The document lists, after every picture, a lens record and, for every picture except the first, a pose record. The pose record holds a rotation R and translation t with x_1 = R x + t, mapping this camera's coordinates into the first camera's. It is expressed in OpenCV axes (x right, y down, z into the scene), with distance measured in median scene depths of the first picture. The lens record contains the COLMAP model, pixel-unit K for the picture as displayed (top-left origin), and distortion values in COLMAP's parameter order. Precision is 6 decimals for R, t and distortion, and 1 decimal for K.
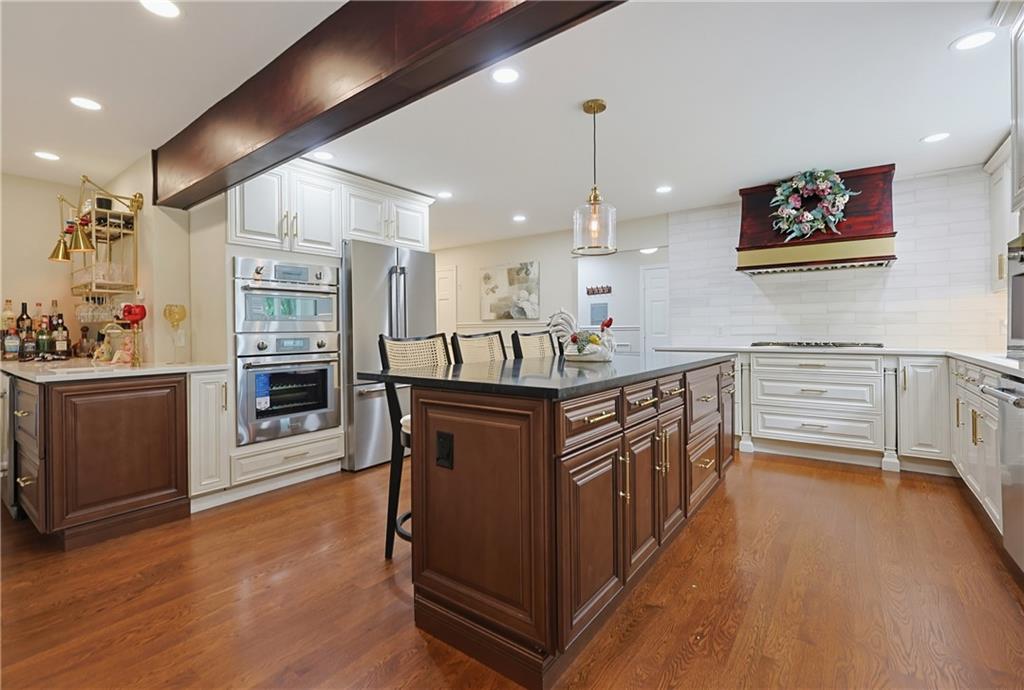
lens RADIAL K [[445.8, 0, 514.0], [0, 445.8, 330.1], [0, 0, 1]] dist [-0.001389, -0.000004]
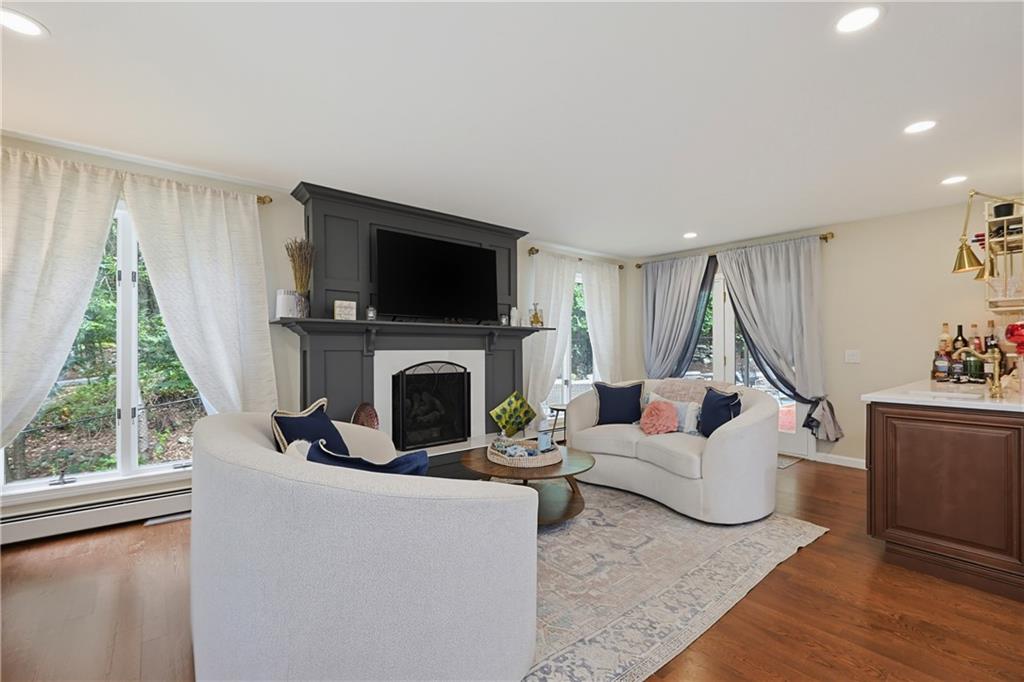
lens RADIAL K [[445.8, 0, 514.9], [0, 445.8, 341.7], [0, 0, 1]] dist [-0.001389, -0.000004]
pose [[-0.205424, -0.013169, -0.978585, 0.266894], [-0.000955, 0.999912, -0.013256, -0.017616], [0.978673, -0.001788, -0.205418, 0.429387]]
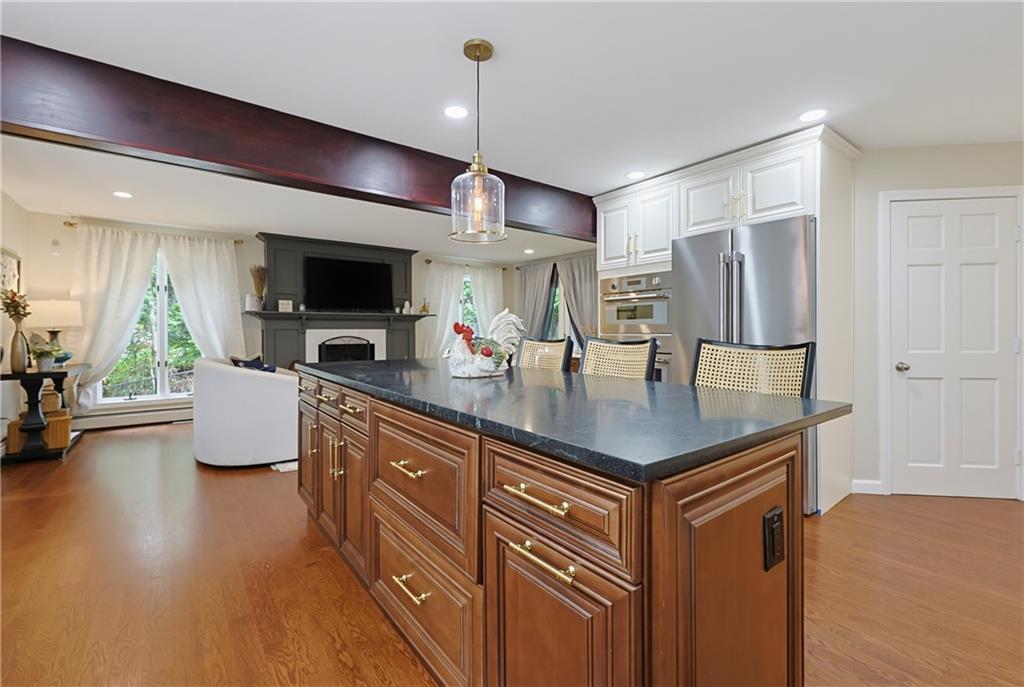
lens RADIAL K [[445.8, 0, 506.5], [0, 445.8, 326.8], [0, 0, 1]] dist [-0.001389, -0.000004]
pose [[-0.241294, -0.006148, -0.970433, 0.588750], [0.002054, 0.999974, -0.006845, -0.011776], [0.970450, -0.003645, -0.241275, 0.812085]]
